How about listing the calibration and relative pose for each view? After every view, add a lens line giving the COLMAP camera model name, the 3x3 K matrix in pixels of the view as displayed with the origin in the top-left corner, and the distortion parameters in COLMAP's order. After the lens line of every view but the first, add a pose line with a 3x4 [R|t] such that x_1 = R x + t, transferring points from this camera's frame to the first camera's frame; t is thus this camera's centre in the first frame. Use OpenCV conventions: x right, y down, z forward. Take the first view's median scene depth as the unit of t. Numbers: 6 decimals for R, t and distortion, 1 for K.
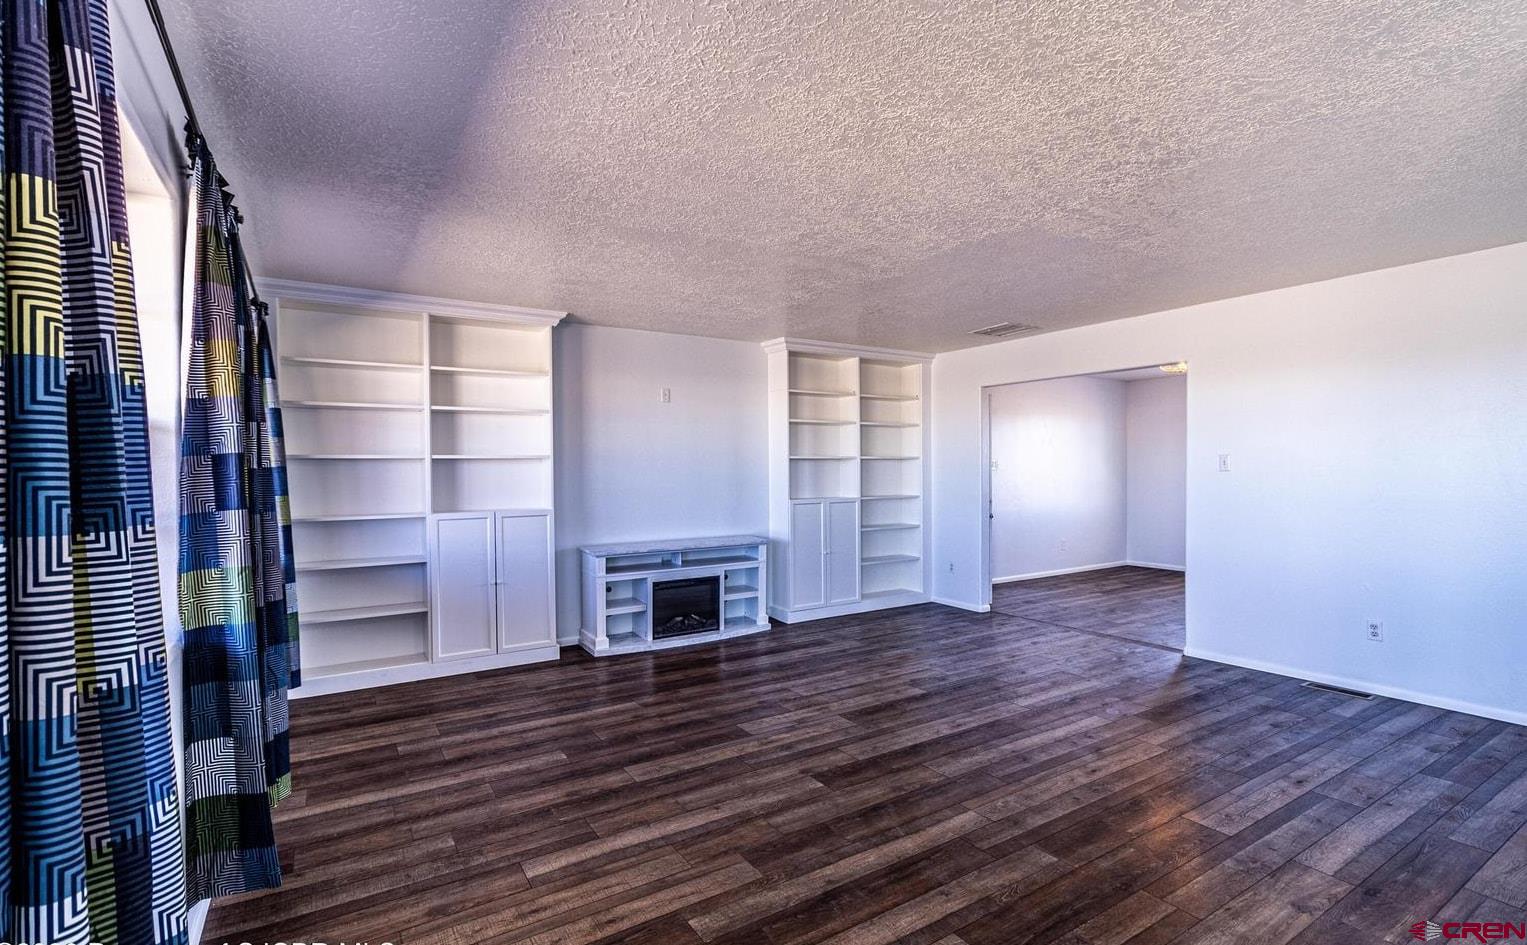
lens RADIAL K [[706.3, 0, 772.7], [0, 706.3, 472.8], [0, 0, 1]] dist [0.000925, 0.000479]
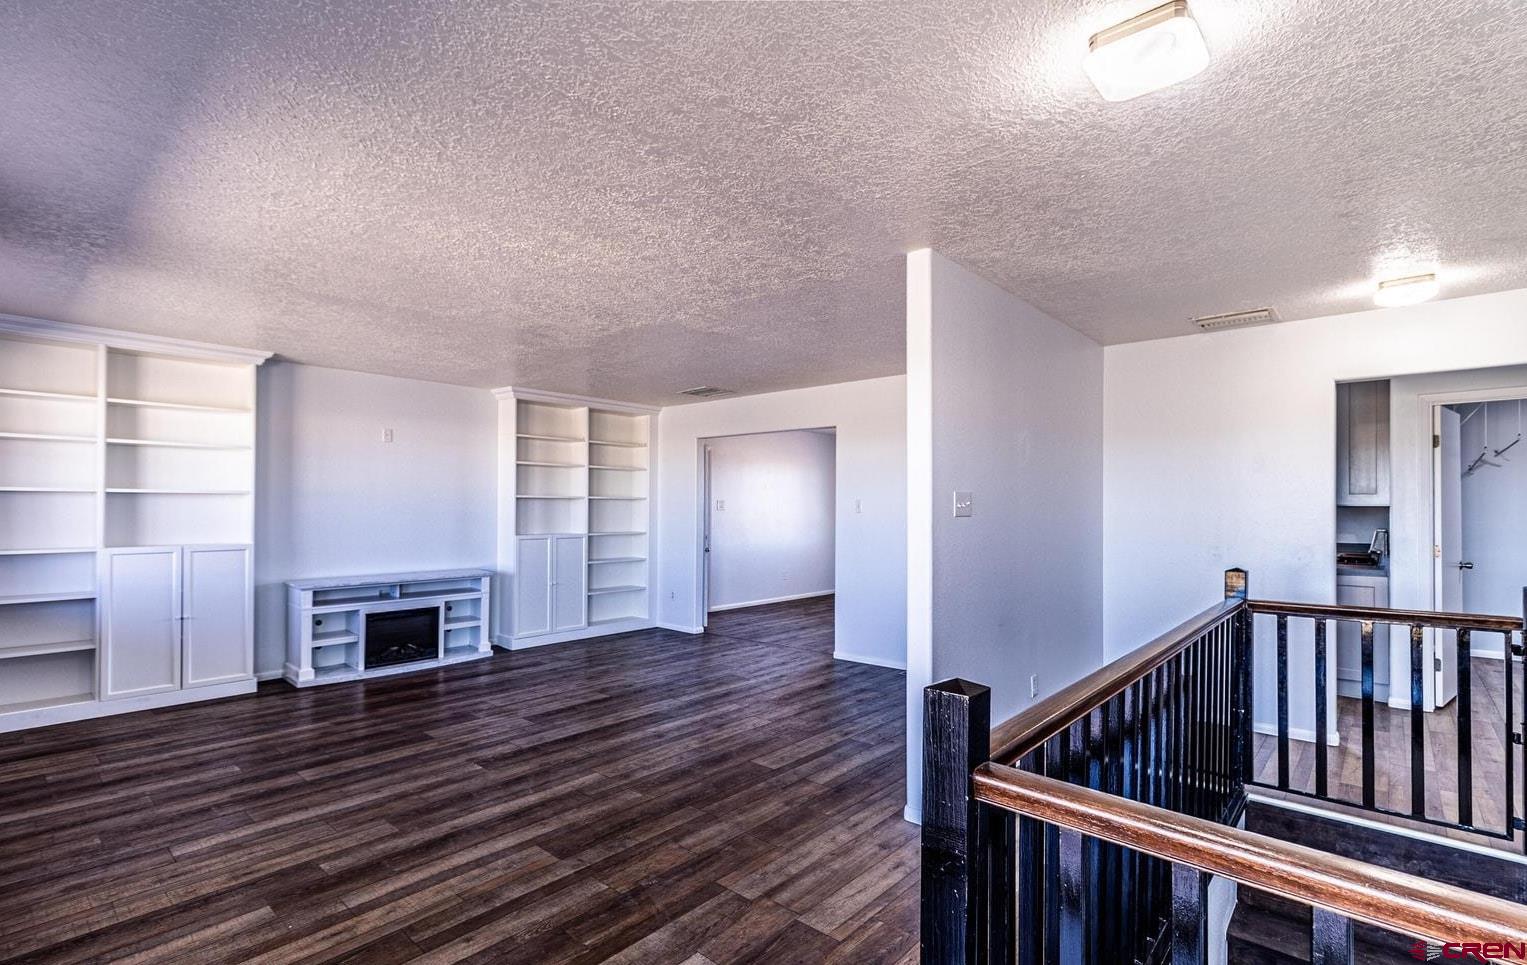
lens RADIAL K [[704.1, 0, 772.7], [0, 704.1, 497.0], [0, 0, 1]] dist [0.004243, -0.000729]
pose [[0.959986, 0.015996, 0.279592, 0.133425], [-0.009970, 0.999687, -0.022961, 0.000103], [-0.279871, 0.019255, 0.959844, -0.202715]]
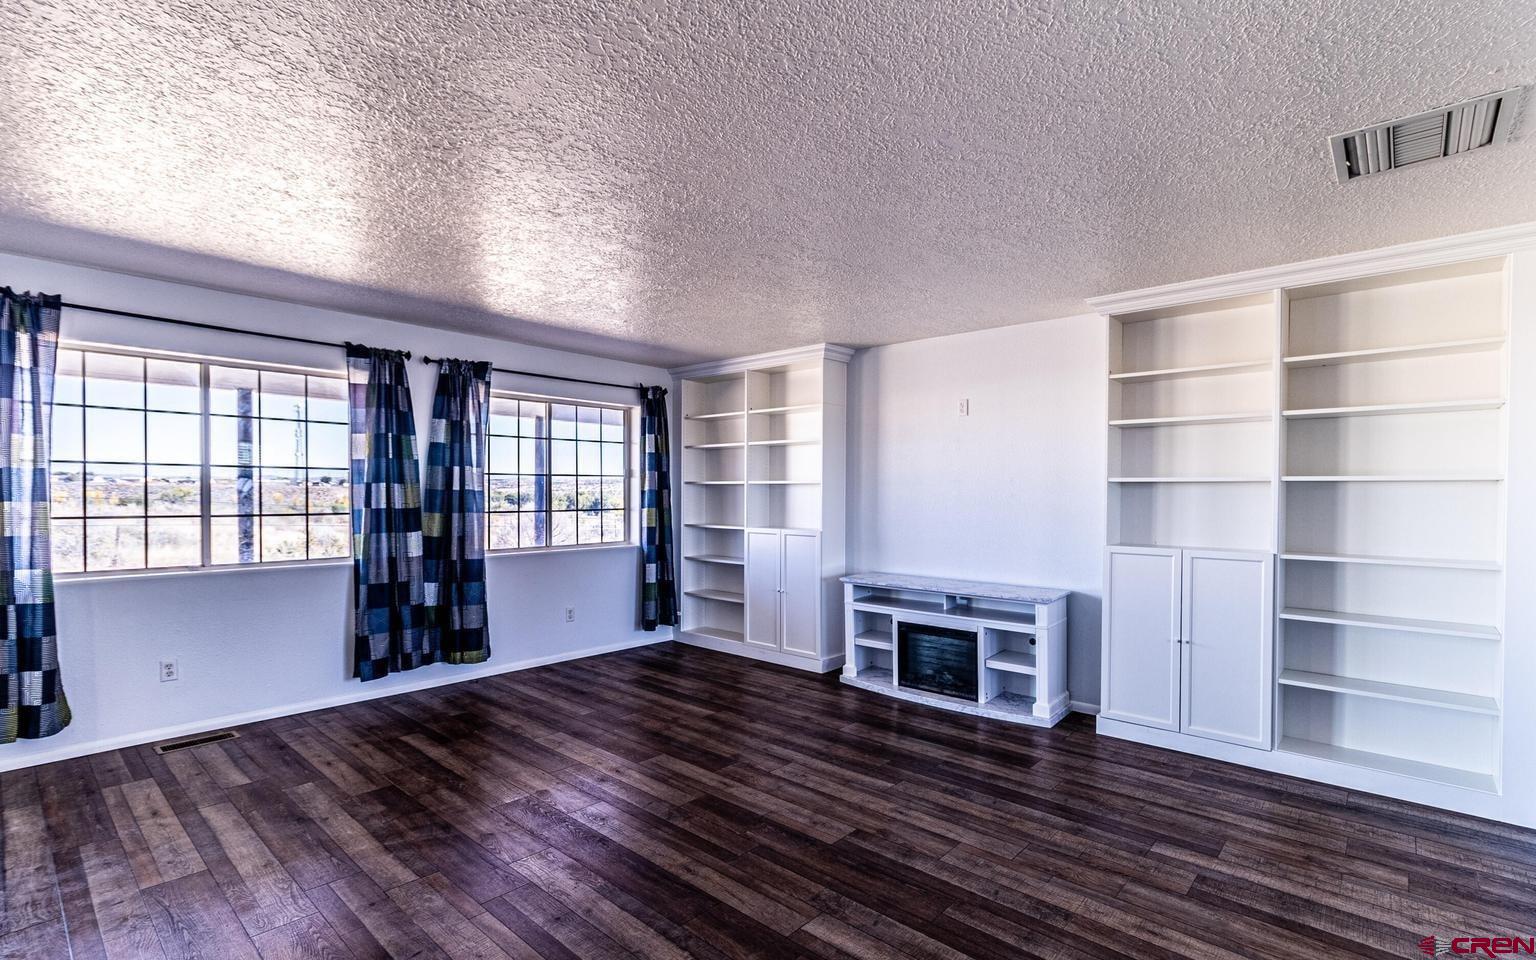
lens RADIAL K [[705.8, 0, 775.9], [0, 705.8, 493.4], [0, 0, 1]] dist [0.012478, 0.000318]
pose [[0.268558, 0.013054, -0.963175, 0.765738], [-0.010424, 0.999889, 0.010645, -0.017950], [0.963207, 0.007182, 0.268665, 0.713588]]
